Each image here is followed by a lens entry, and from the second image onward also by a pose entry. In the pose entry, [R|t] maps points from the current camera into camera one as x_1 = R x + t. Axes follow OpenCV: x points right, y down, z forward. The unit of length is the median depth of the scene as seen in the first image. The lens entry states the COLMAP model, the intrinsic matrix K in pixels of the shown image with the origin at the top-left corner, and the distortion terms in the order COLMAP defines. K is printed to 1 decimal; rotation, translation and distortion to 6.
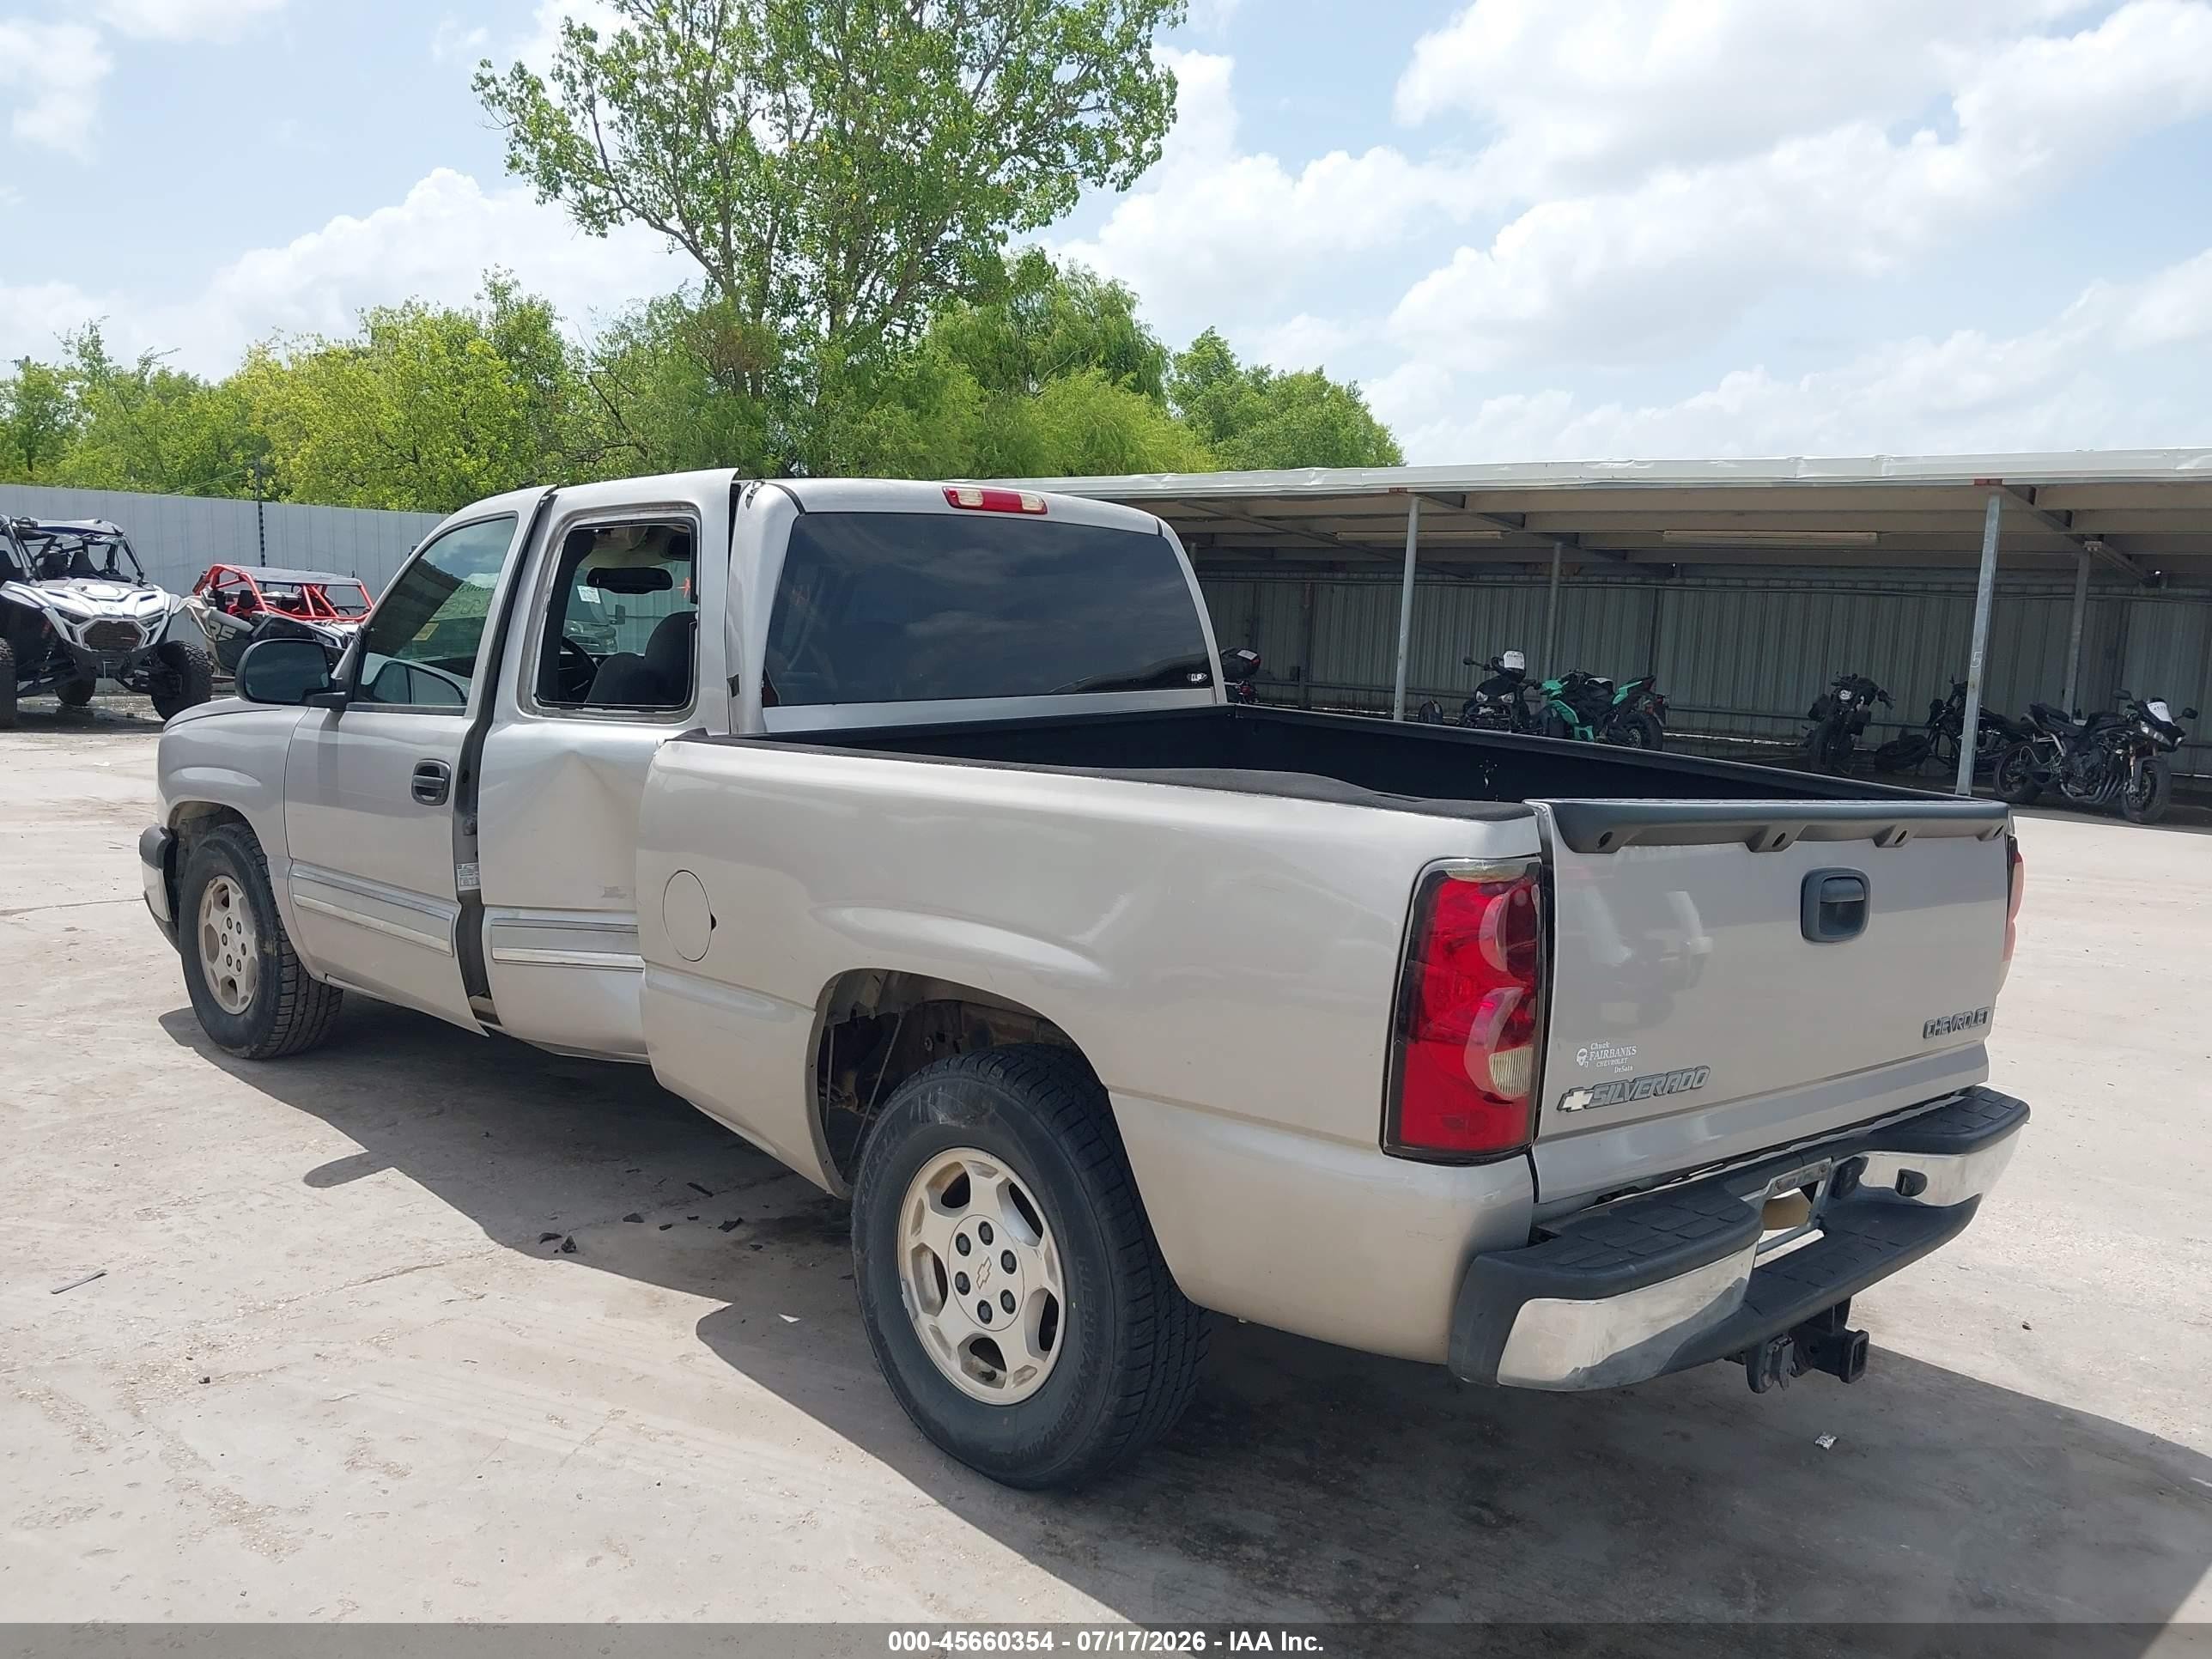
lens RADIAL K [[1755.0, 0, 1126.7], [0, 1755.0, 811.1], [0, 0, 1]] dist [0.003163, -0.004905]
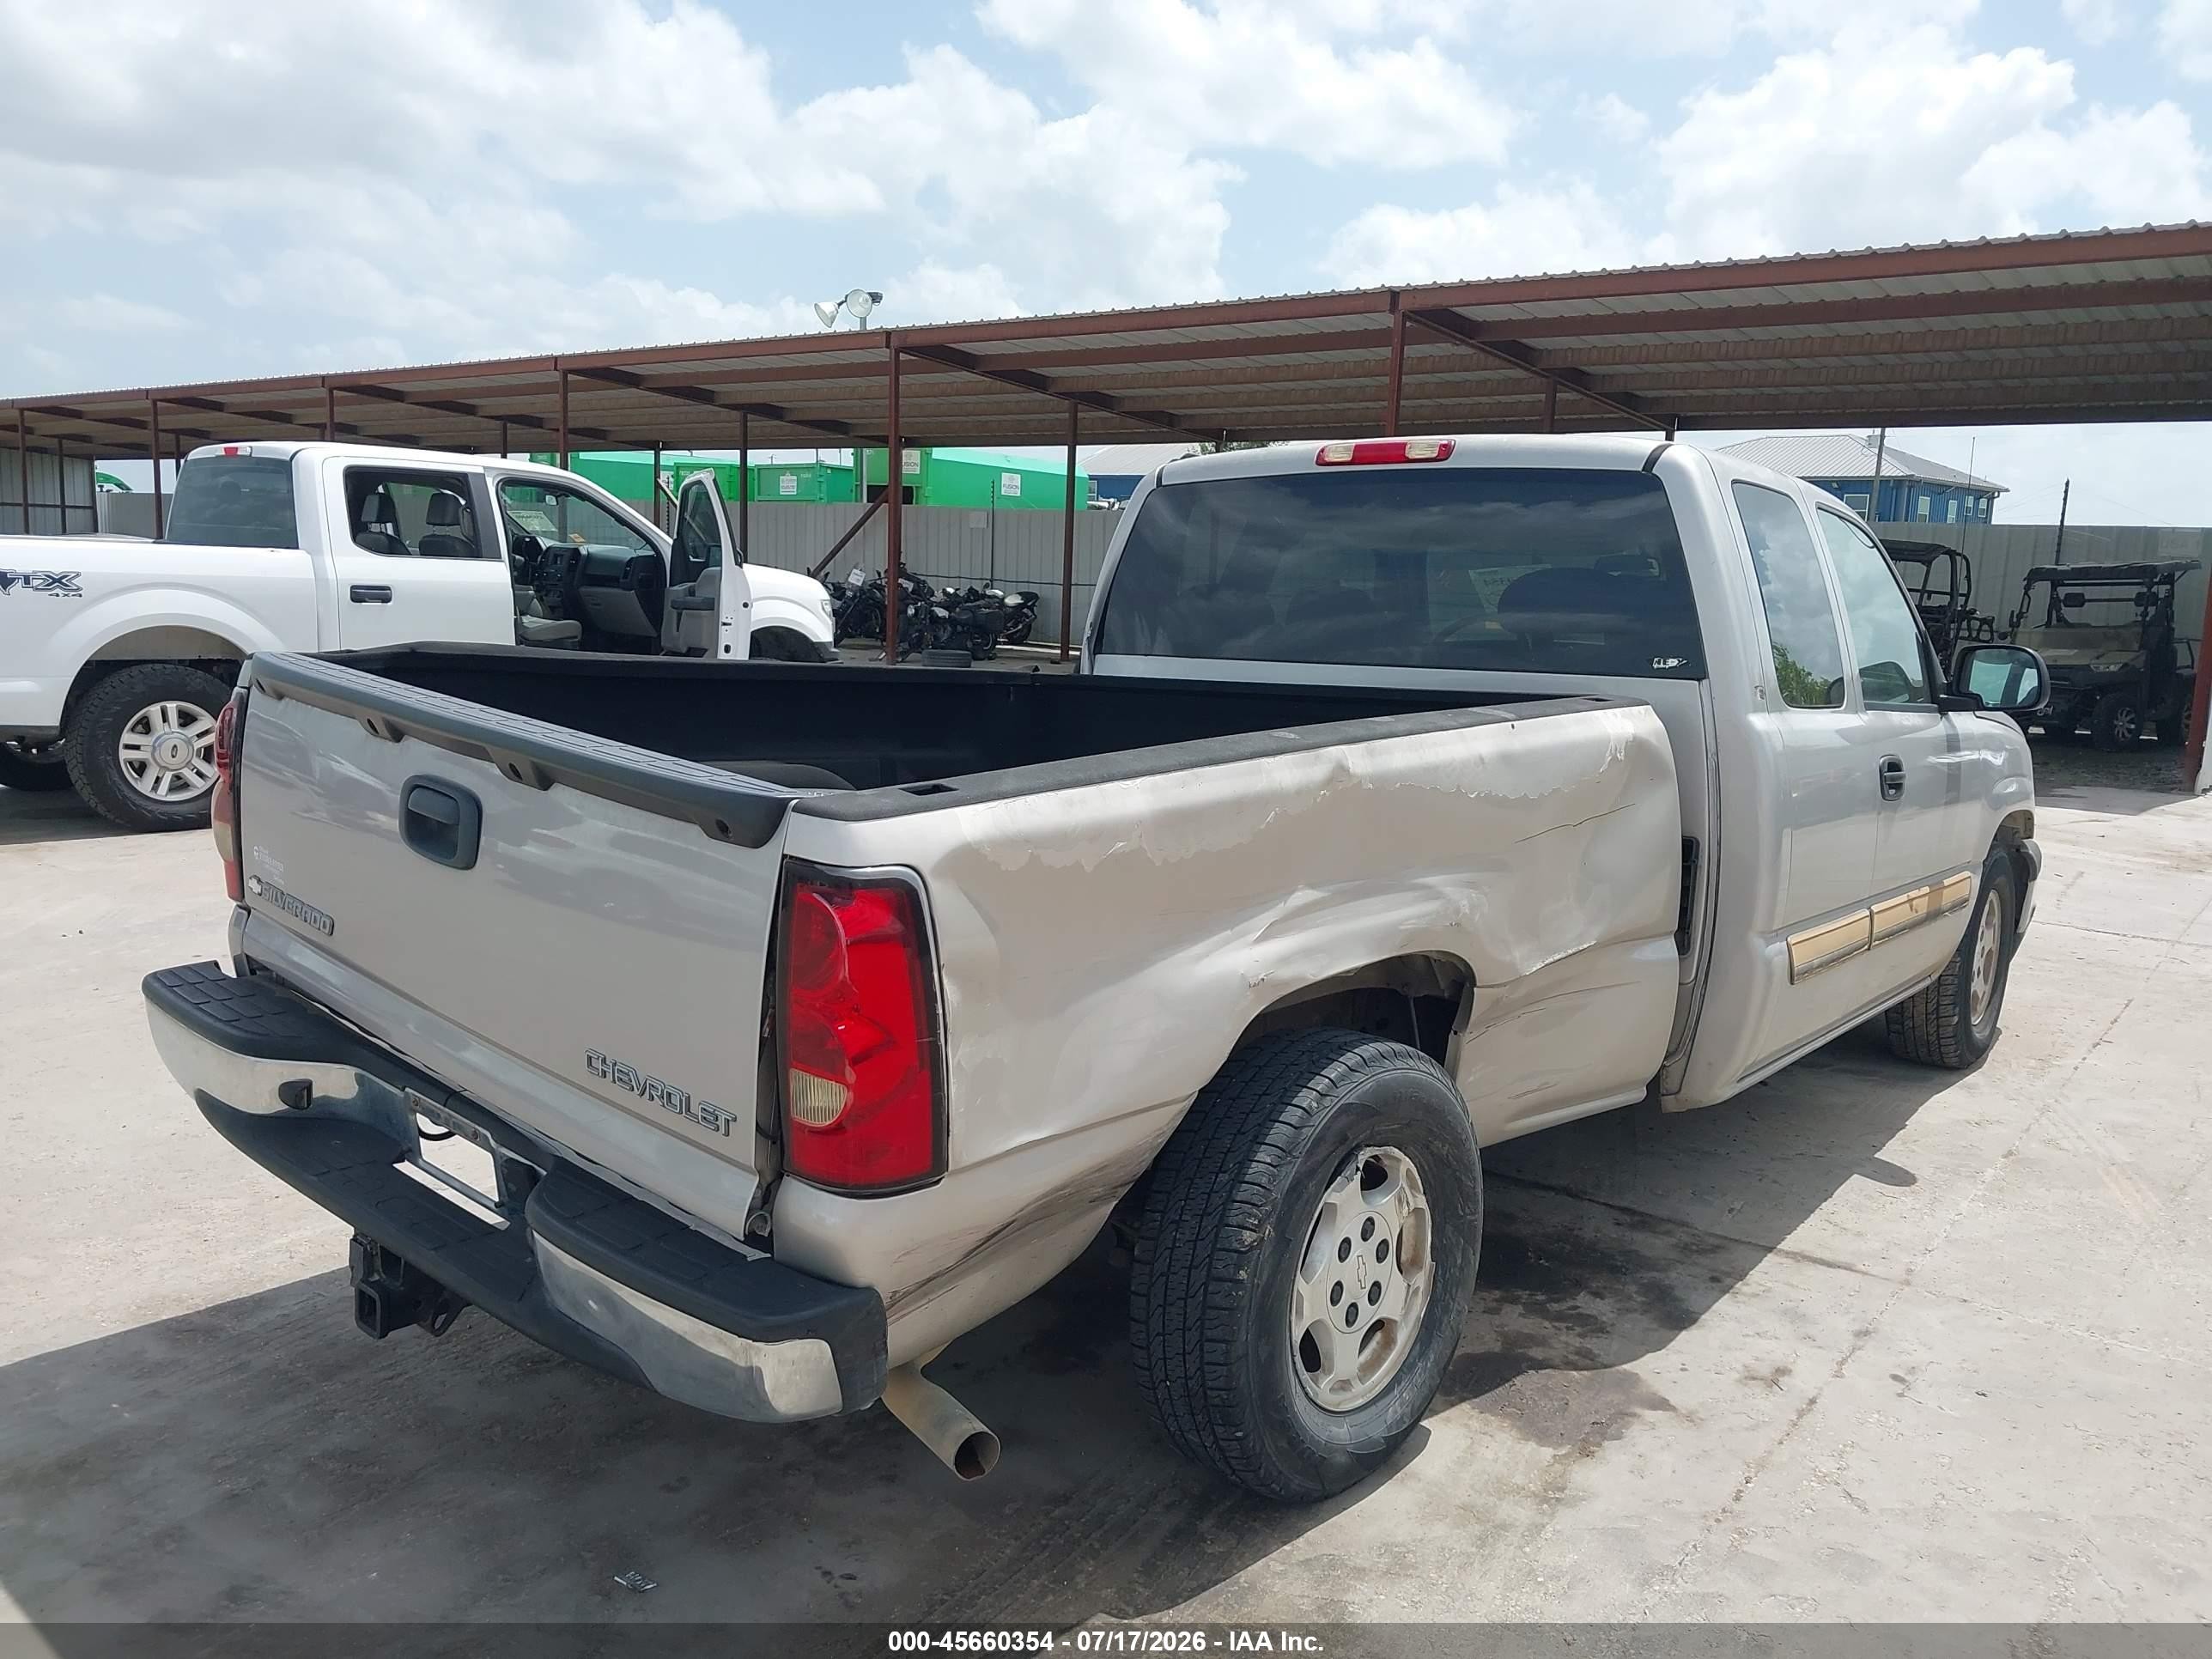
lens RADIAL K [[1755.0, 0, 1119.7], [0, 1755.0, 820.2], [0, 0, 1]] dist [0.003163, -0.004905]
pose [[0.065298, 0.105453, -0.992278, 0.253299], [-0.150909, 0.984007, 0.094643, -0.016286], [0.986389, 0.143564, 0.080167, 0.244522]]
